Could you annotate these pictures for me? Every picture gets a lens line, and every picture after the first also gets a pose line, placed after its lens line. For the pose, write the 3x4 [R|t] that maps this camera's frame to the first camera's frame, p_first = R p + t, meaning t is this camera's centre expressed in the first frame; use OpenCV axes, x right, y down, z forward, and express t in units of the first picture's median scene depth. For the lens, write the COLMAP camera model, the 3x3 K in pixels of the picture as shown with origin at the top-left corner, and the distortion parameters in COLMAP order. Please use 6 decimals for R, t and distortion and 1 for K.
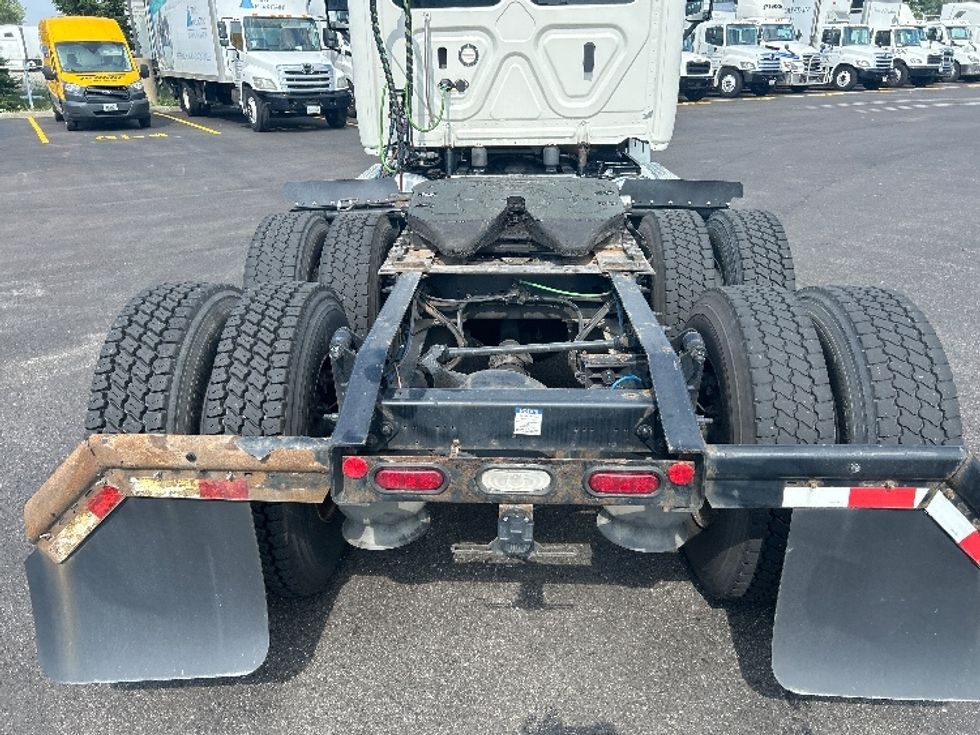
lens RADIAL K [[709.7, 0, 489.9], [0, 709.7, 363.9], [0, 0, 1]] dist [0.021994, -0.030447]
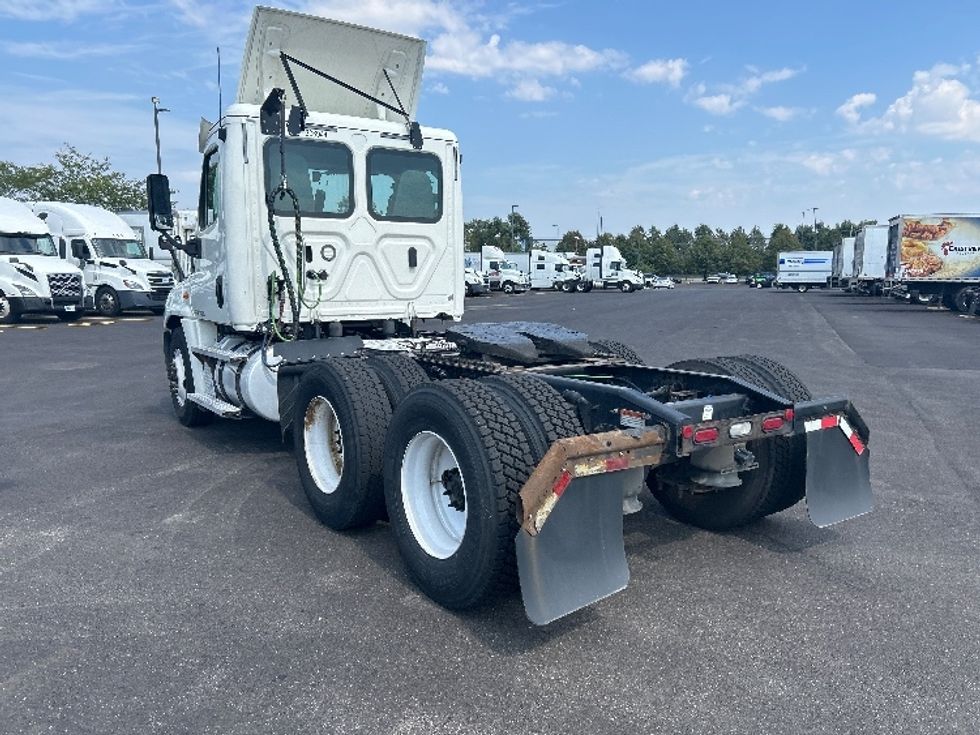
lens RADIAL K [[679.1, 0, 499.2], [0, 679.1, 366.6], [0, 0, 1]] dist [0.028520, -0.001355]
pose [[0.810671, -0.064079, 0.581984, -0.507470], [0.219117, 0.954965, -0.200072, 0.071746], [-0.542954, 0.289715, 0.788204, -0.067879]]
